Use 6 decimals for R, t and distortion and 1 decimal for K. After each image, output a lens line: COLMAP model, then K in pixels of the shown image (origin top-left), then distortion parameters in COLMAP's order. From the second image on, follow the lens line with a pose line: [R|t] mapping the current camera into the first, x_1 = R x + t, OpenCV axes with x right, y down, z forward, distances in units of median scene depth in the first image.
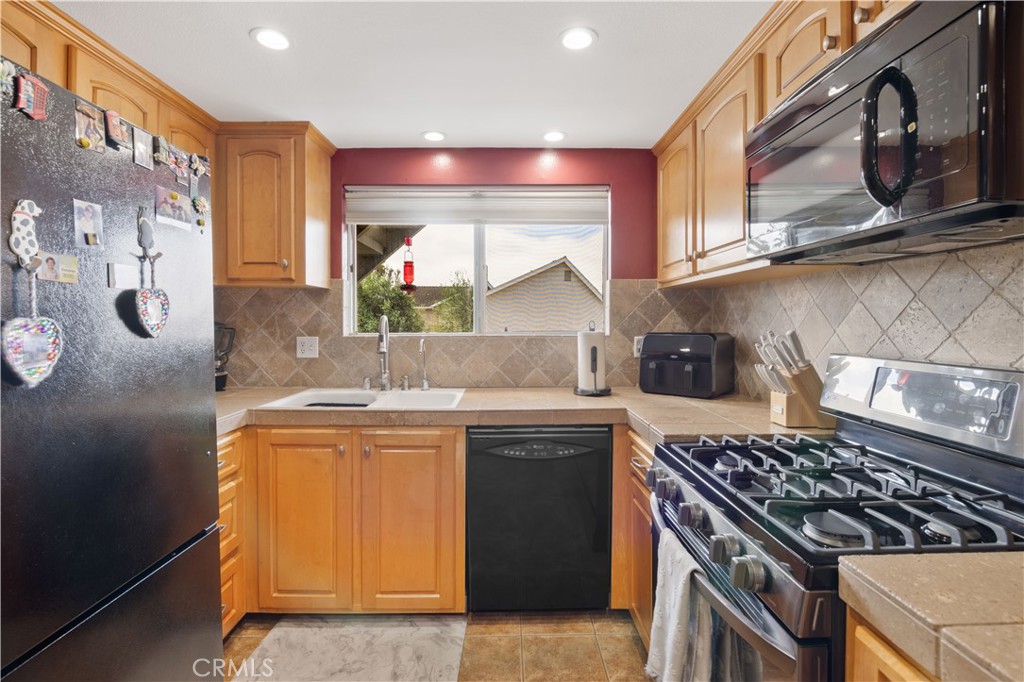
lens RADIAL K [[484.3, 0, 513.4], [0, 484.3, 334.1], [0, 0, 1]] dist [-0.005959, -0.000062]
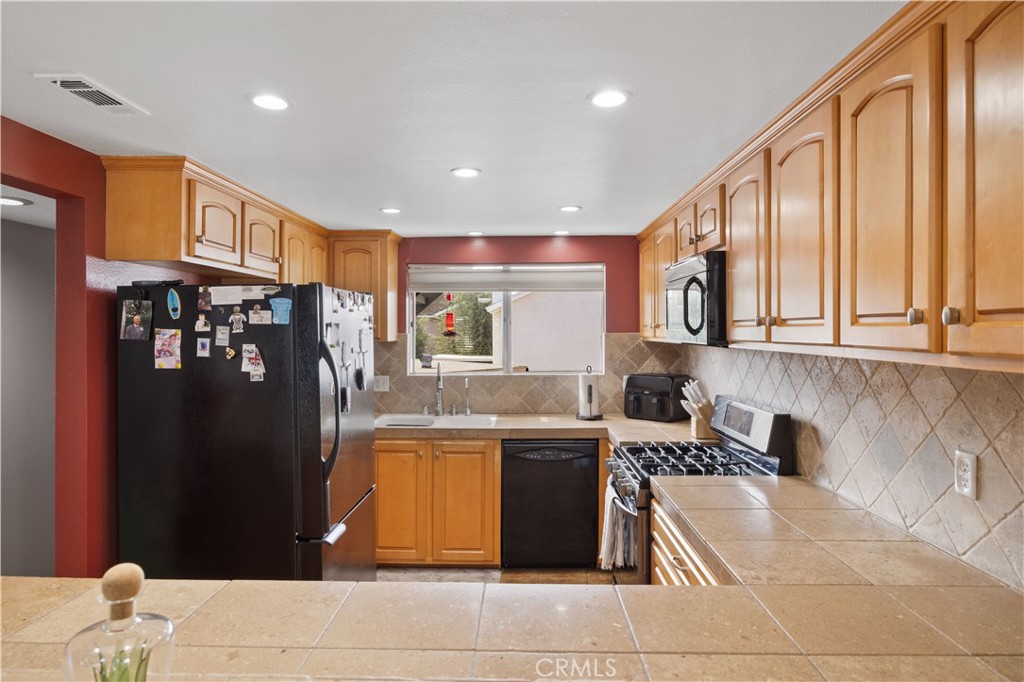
lens RADIAL K [[628.4, 0, 509.0], [0, 628.4, 334.7], [0, 0, 1]] dist [0.007142, 0.000247]
pose [[0.999217, -0.000984, -0.039561, 0.003699], [0.000372, 0.999880, -0.015473, -0.092087], [0.039571, 0.015446, 0.999097, -0.836788]]
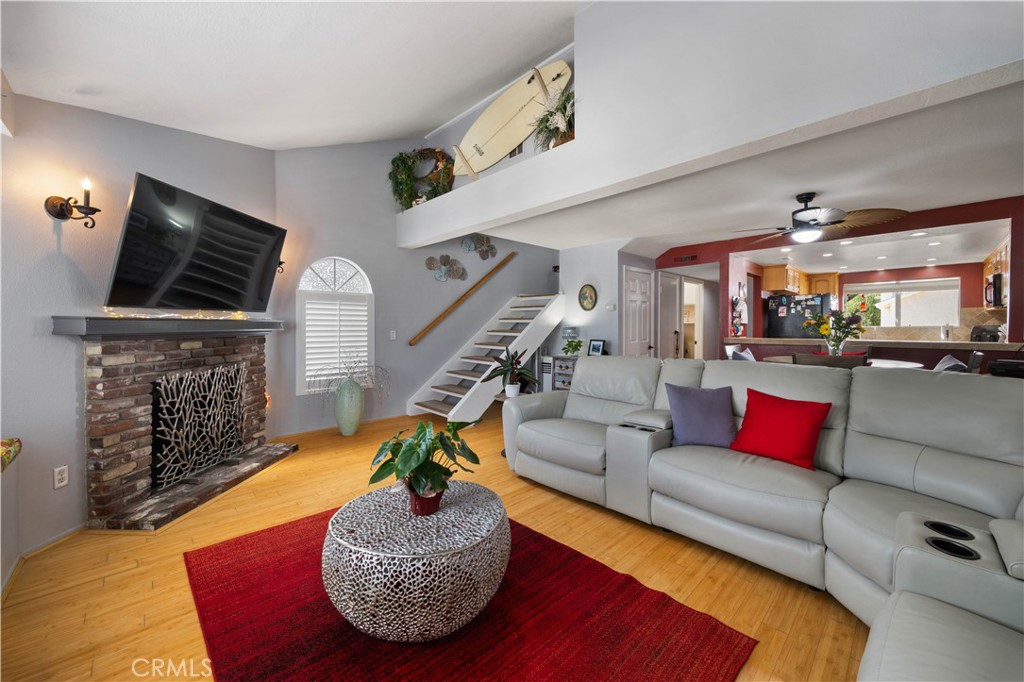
lens RADIAL K [[390.2, 0, 510.4], [0, 390.2, 338.0], [0, 0, 1]] dist [-0.002833, -0.000218]
pose [[0.680111, 0.017228, -0.732907, 0.084110], [-0.012340, 0.999851, 0.012053, 0.085091], [0.733005, 0.000847, 0.680222, -2.959331]]
